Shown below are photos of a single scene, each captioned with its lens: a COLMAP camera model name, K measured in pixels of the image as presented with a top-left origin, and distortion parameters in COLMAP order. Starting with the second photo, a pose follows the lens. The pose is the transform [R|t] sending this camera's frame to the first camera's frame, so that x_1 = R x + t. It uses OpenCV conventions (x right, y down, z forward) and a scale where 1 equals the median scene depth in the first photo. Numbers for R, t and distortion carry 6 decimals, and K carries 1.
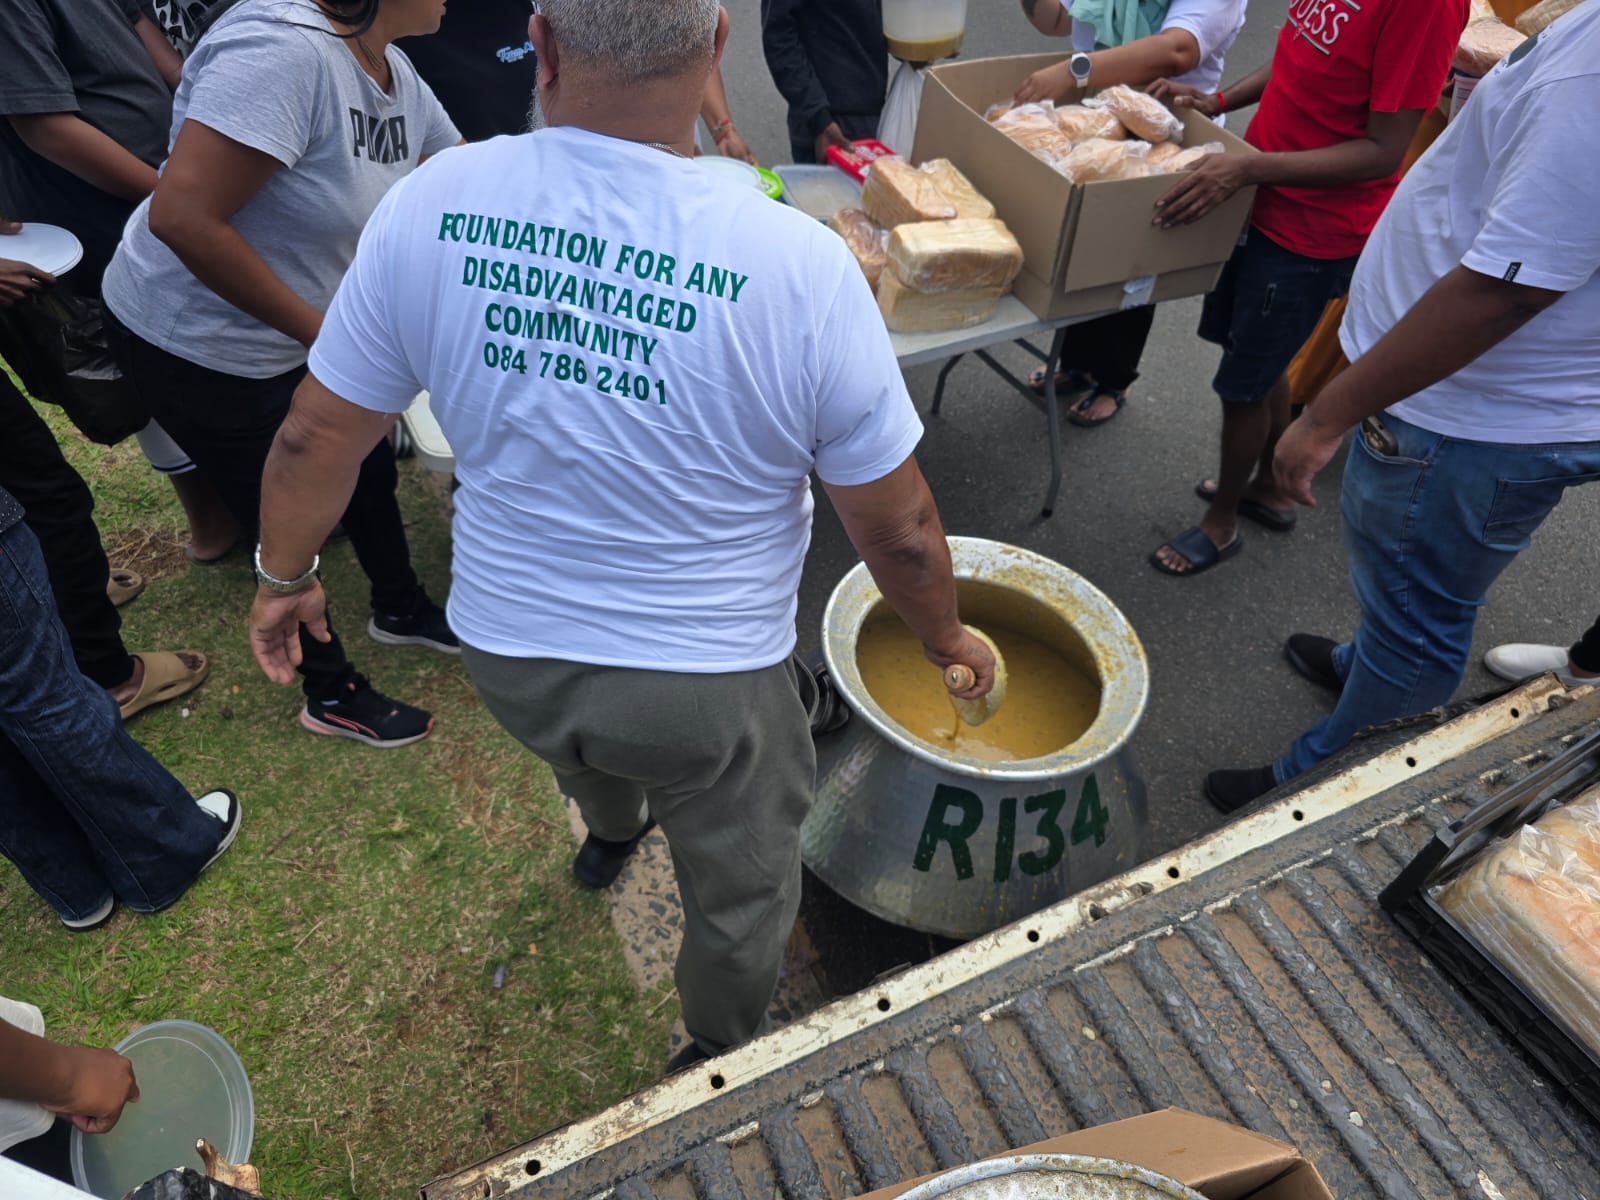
lens RADIAL K [[1188.0, 0, 773.6], [0, 1188.0, 572.8], [0, 0, 1]] dist [0.042939, -0.073632]
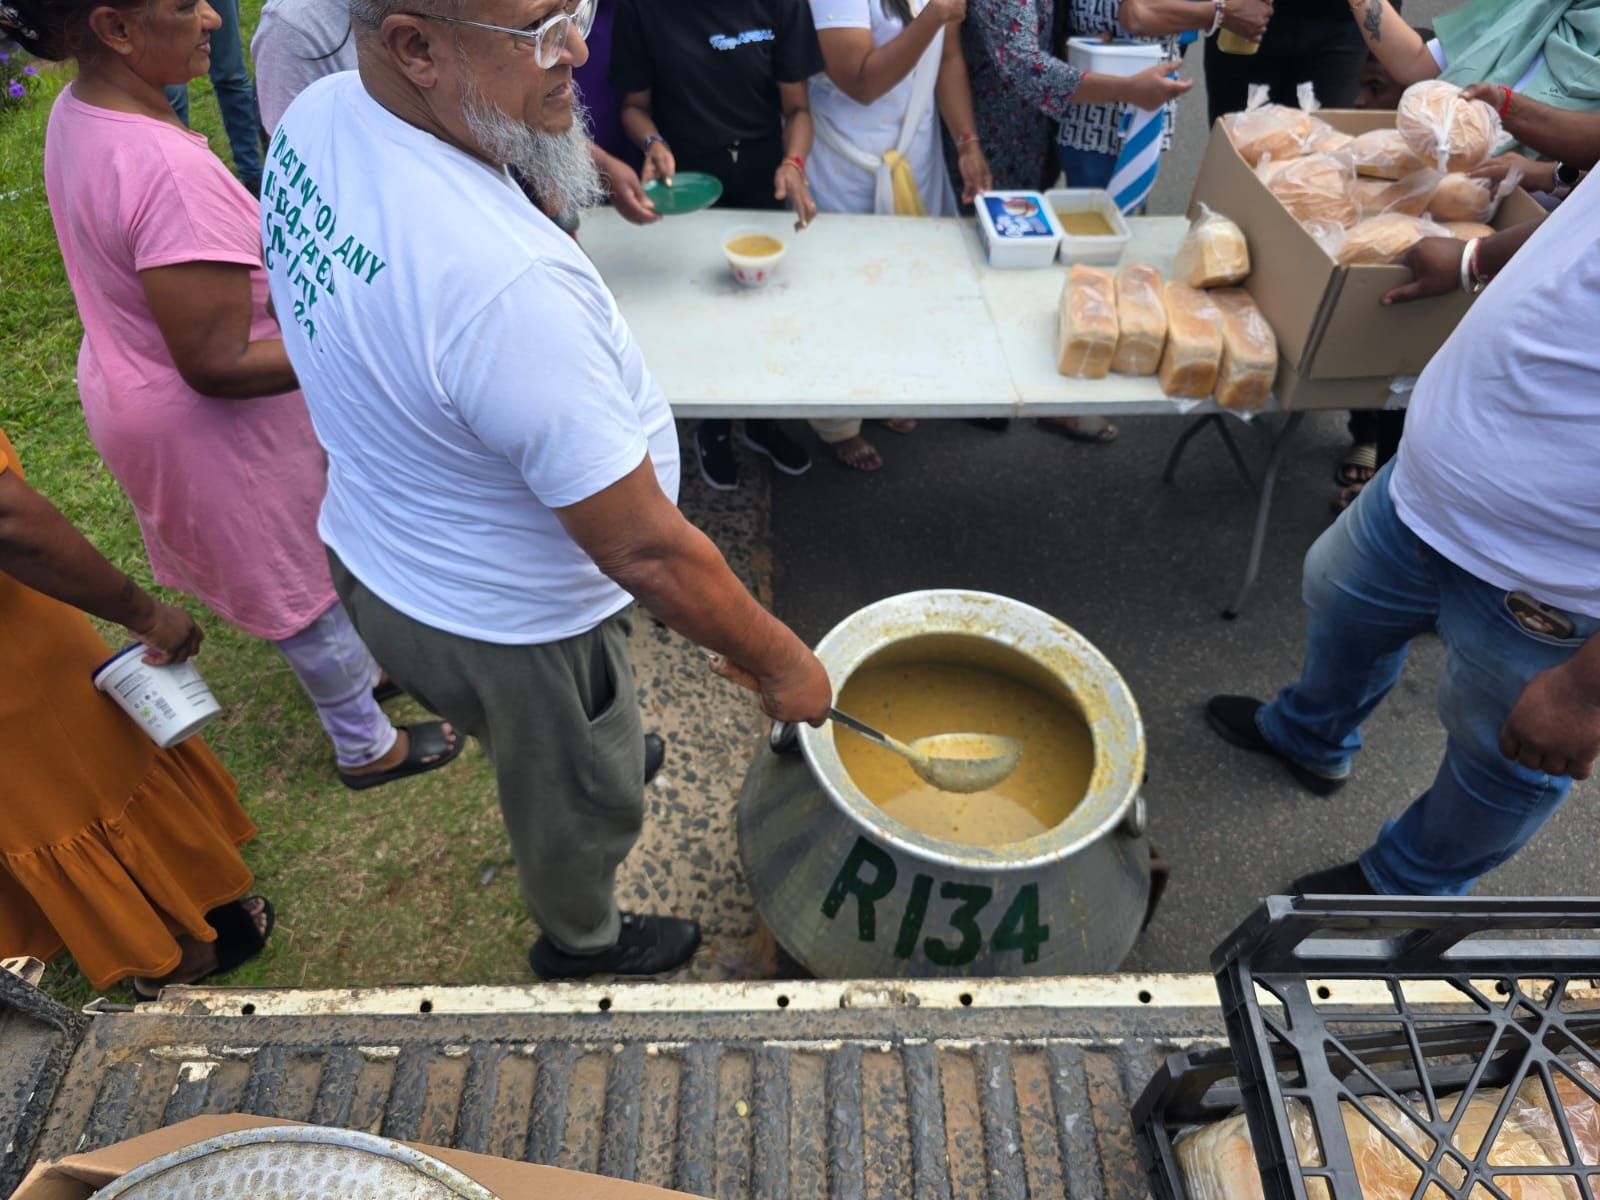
lens RADIAL K [[1188.0, 0, 773.6], [0, 1188.0, 572.8], [0, 0, 1]] dist [0.042939, -0.073632]
pose [[0.900327, 0.261294, -0.348046, 0.468180], [-0.260731, 0.964148, 0.049370, -0.073751], [0.348468, 0.046297, 0.936177, 0.090055]]
